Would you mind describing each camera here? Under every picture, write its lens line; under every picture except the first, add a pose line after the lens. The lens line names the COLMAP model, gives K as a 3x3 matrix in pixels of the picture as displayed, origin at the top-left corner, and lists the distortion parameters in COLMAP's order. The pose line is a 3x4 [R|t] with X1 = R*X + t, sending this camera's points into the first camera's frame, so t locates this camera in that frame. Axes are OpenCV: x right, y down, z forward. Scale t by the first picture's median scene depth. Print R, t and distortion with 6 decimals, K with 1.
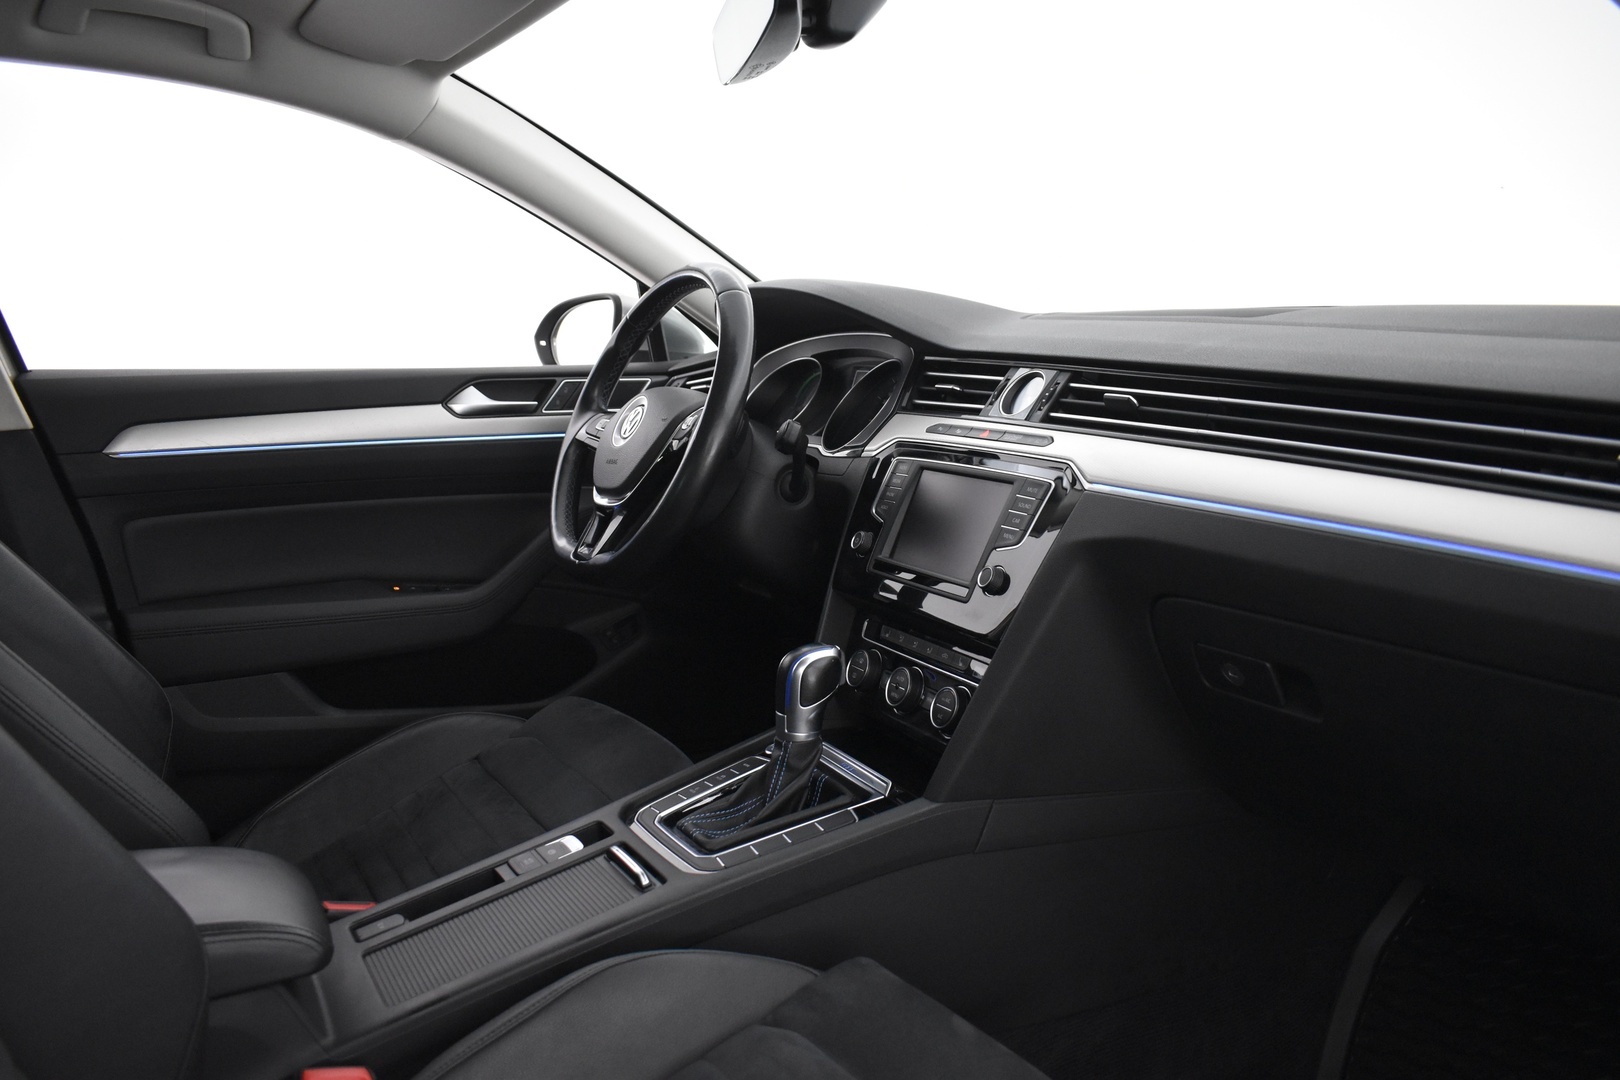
lens RADIAL K [[1260.0, 0, 810.0], [0, 1260.0, 540.0], [0, 0, 1]] dist [-0.101154, 0.000386]
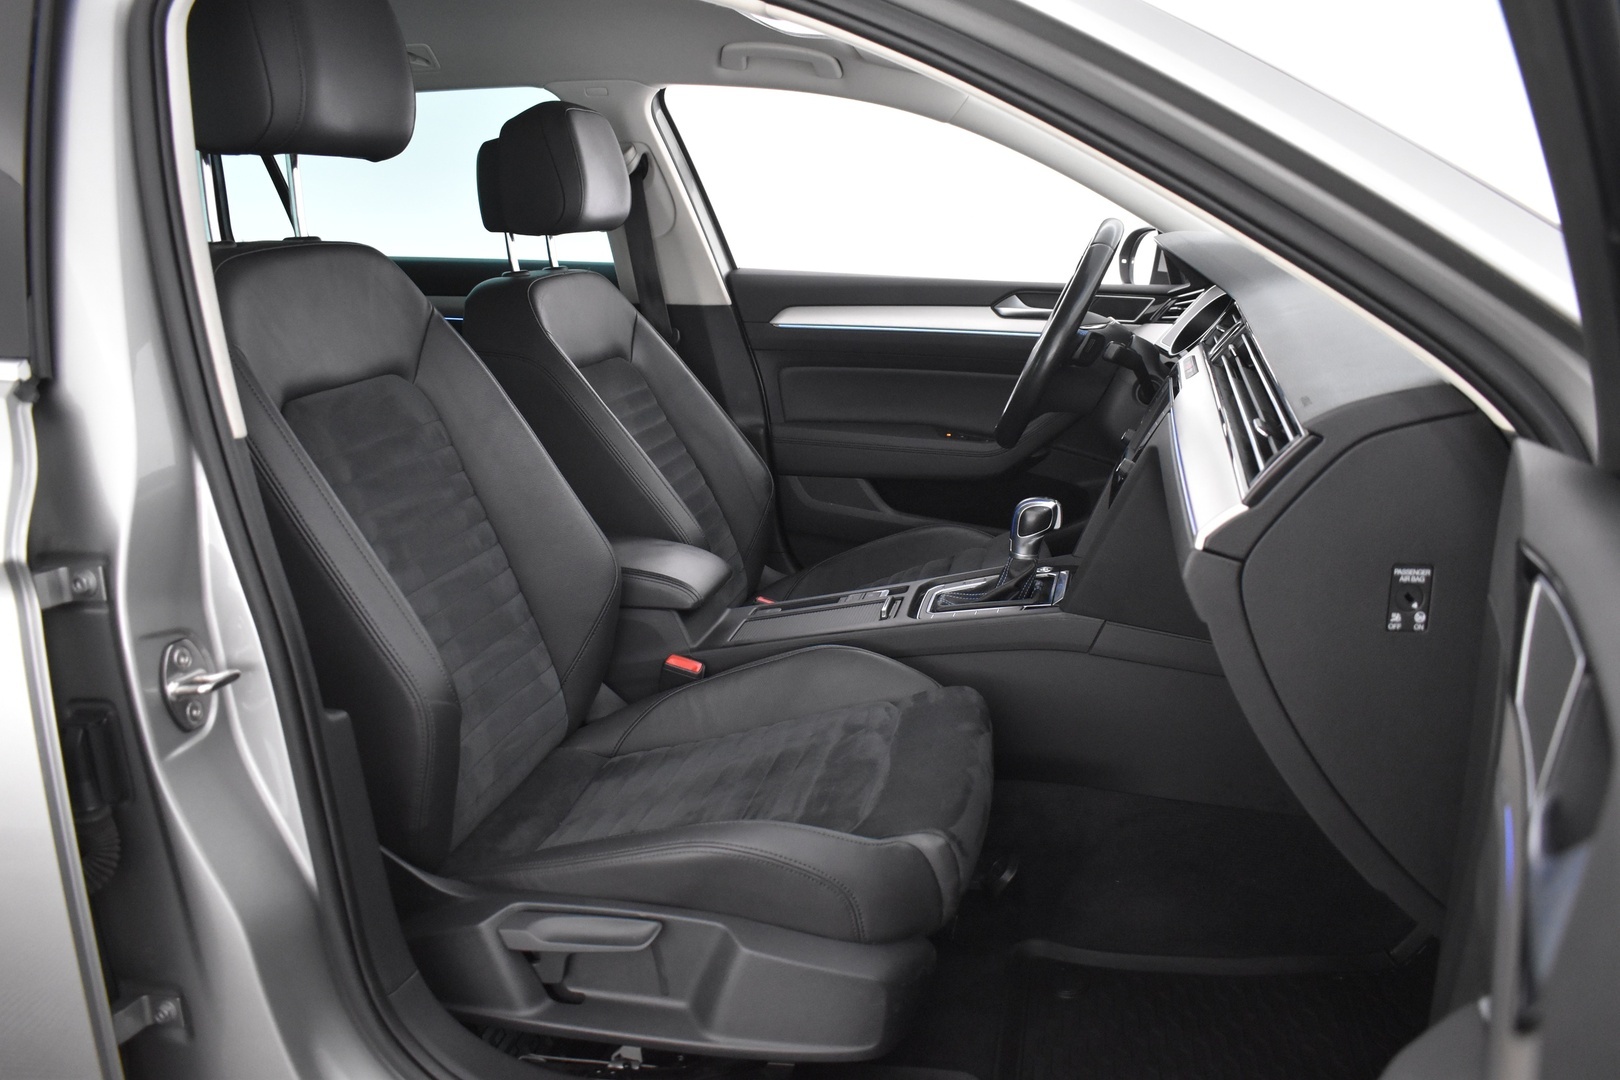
lens RADIAL K [[1260.0, 0, 810.0], [0, 1260.0, 540.0], [0, 0, 1]] dist [-0.101154, 0.000386]
pose [[0.740483, 0.183424, -0.646561, 0.580904], [-0.118403, 0.982593, 0.143151, -0.034676], [0.661563, -0.029446, 0.749311, -0.212459]]
